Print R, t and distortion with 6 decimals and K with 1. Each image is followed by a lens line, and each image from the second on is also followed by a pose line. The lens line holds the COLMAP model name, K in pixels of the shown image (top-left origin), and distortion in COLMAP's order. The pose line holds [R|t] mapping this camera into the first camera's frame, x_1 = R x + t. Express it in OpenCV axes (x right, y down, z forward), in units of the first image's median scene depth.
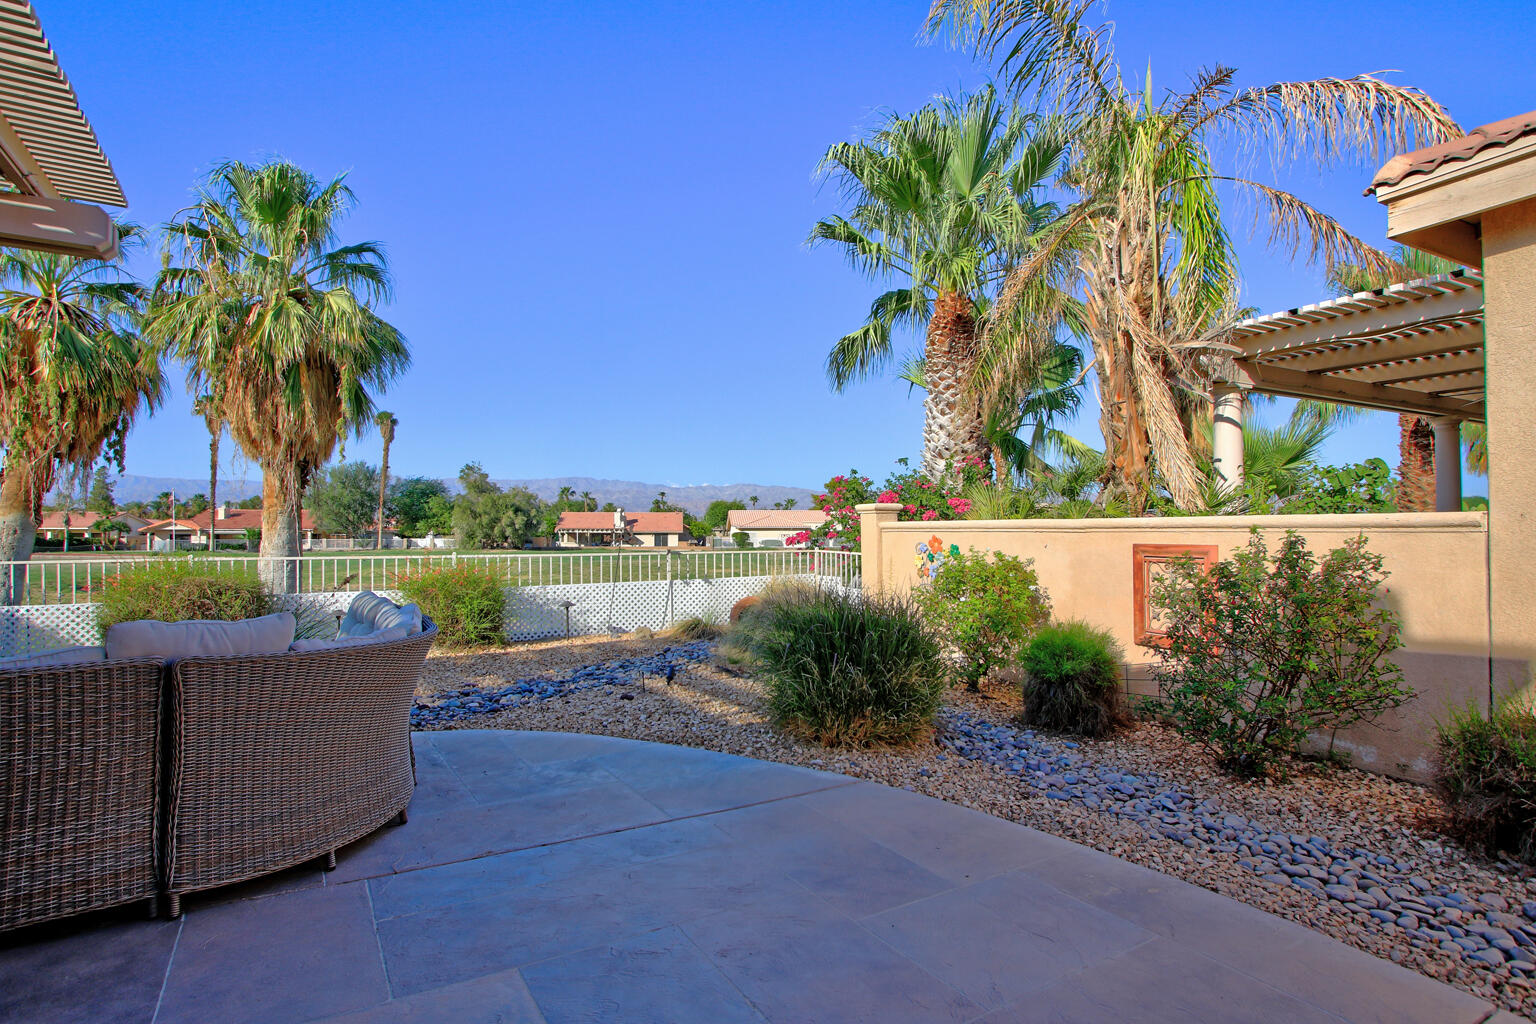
lens RADIAL K [[765.1, 0, 760.5], [0, 765.1, 519.1], [0, 0, 1]] dist [-0.011228, 0.000506]
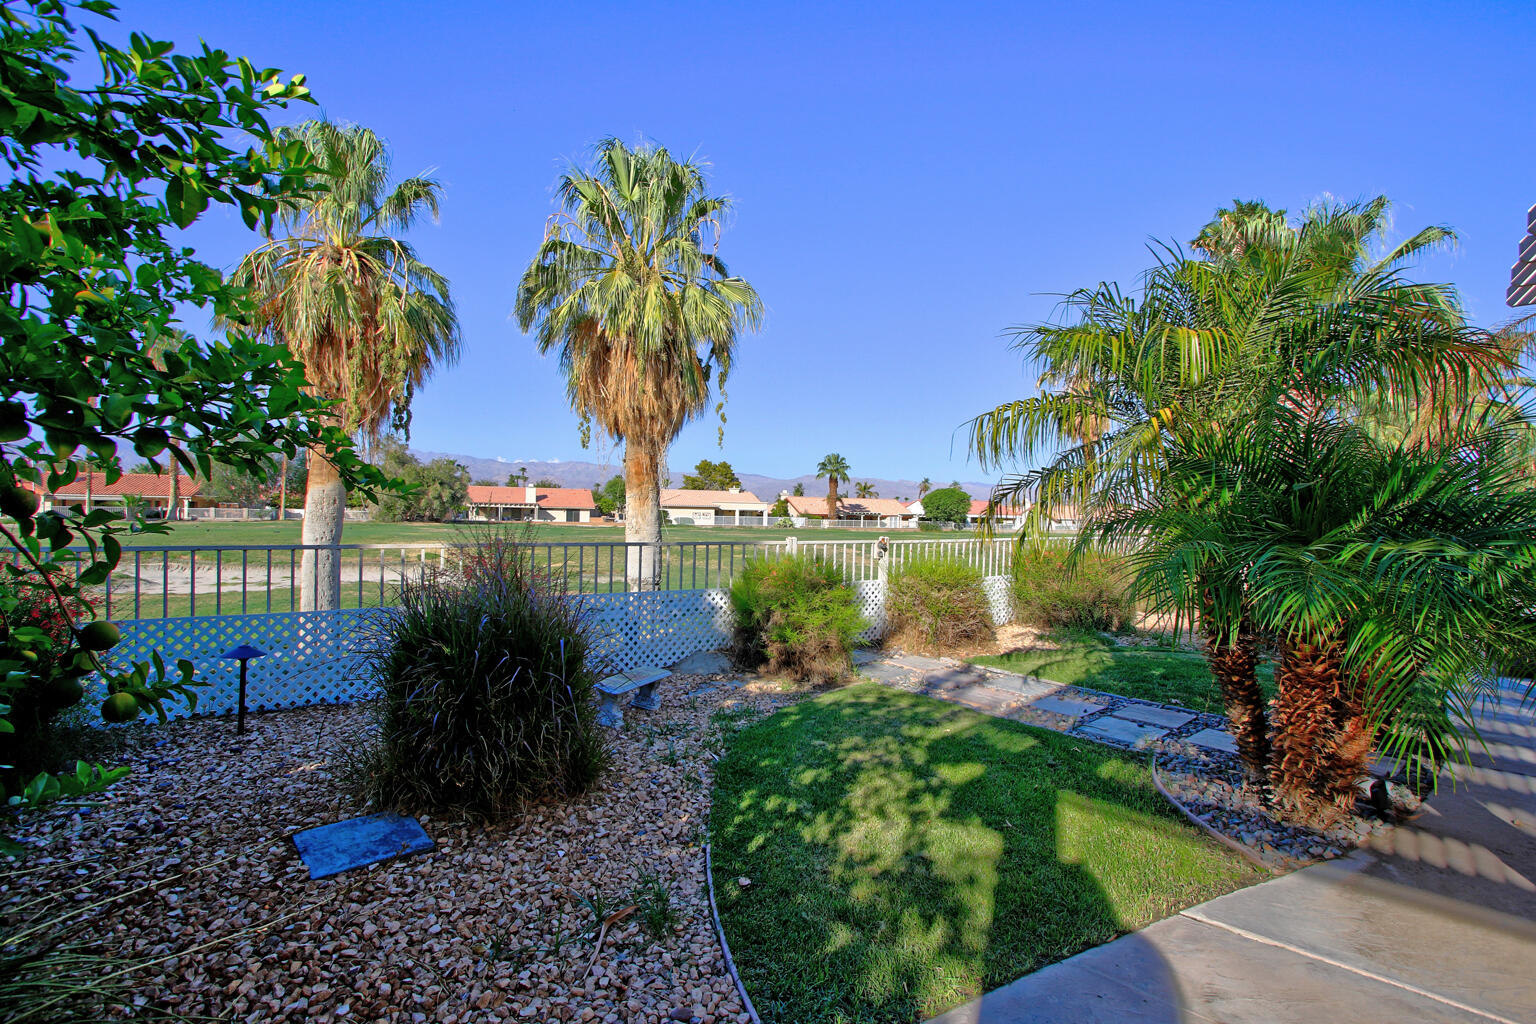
lens RADIAL K [[713.9, 0, 759.0], [0, 713.9, 519.9], [0, 0, 1]] dist [-0.014724, 0.000765]
pose [[0.968816, 0.017348, 0.247173, -0.166967], [-0.024944, 0.999307, 0.027636, 0.000476], [-0.246523, -0.032940, 0.968577, 0.006110]]
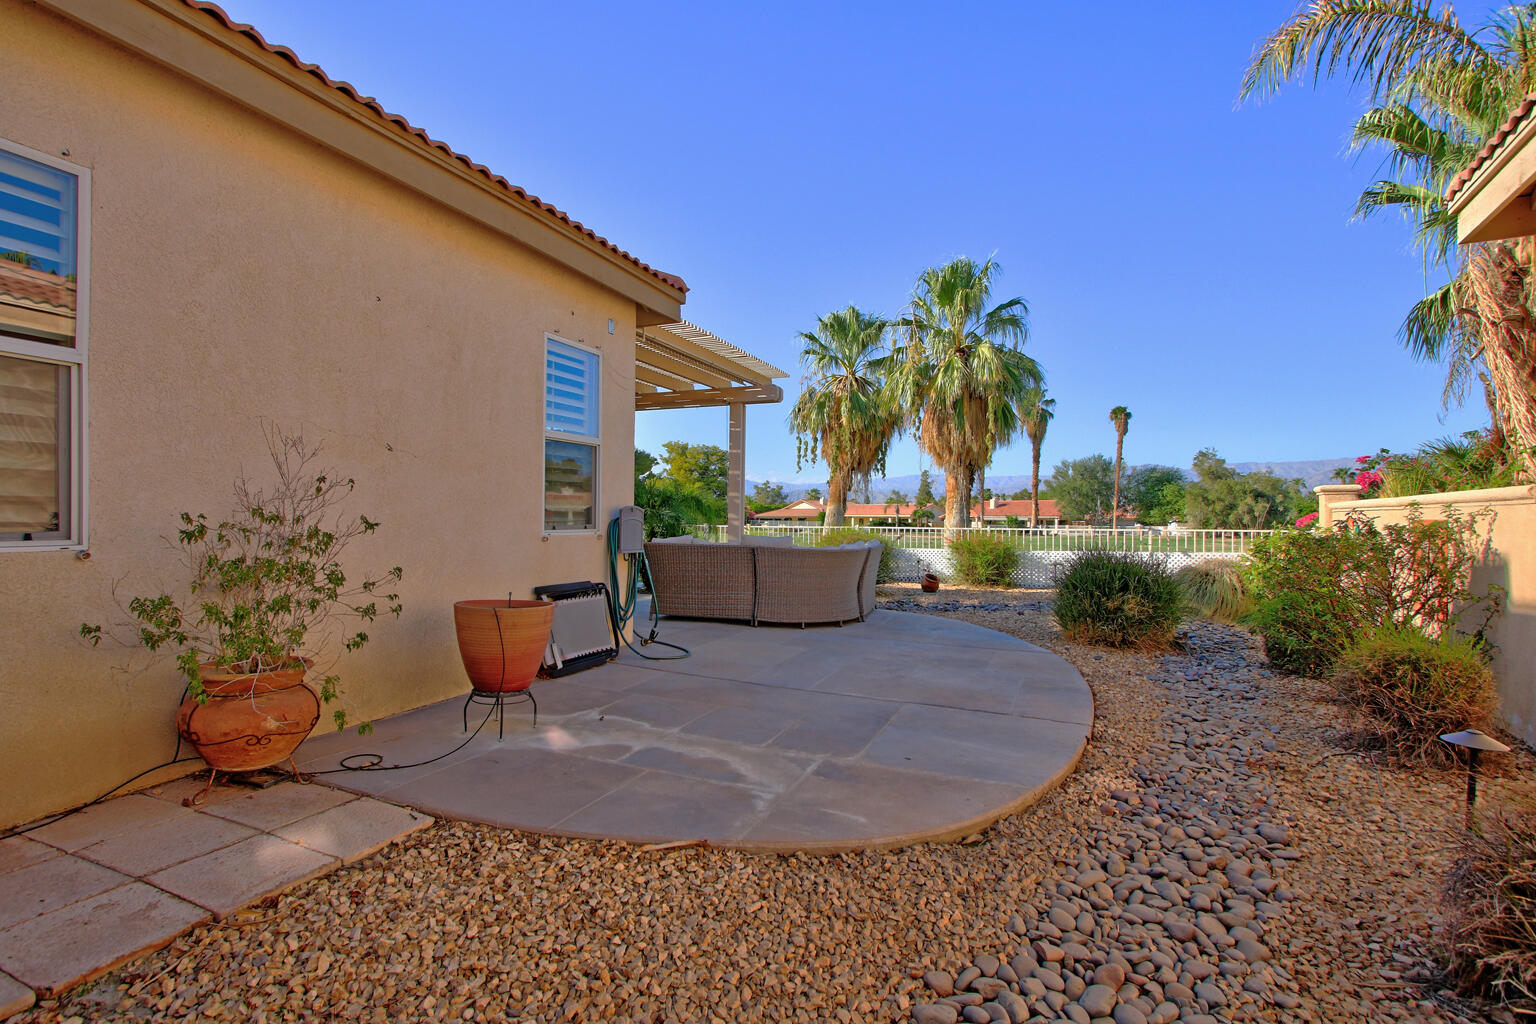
lens RADIAL K [[753.0, 0, 768.0], [0, 753.0, 512.0], [0, 0, 1]] dist [0.003074, 0.000617]
pose [[0.597282, -0.002876, -0.802026, 0.070758], [0.007596, 0.999969, 0.002072, 0.001159], [0.801995, -0.007330, 0.597286, -0.033426]]
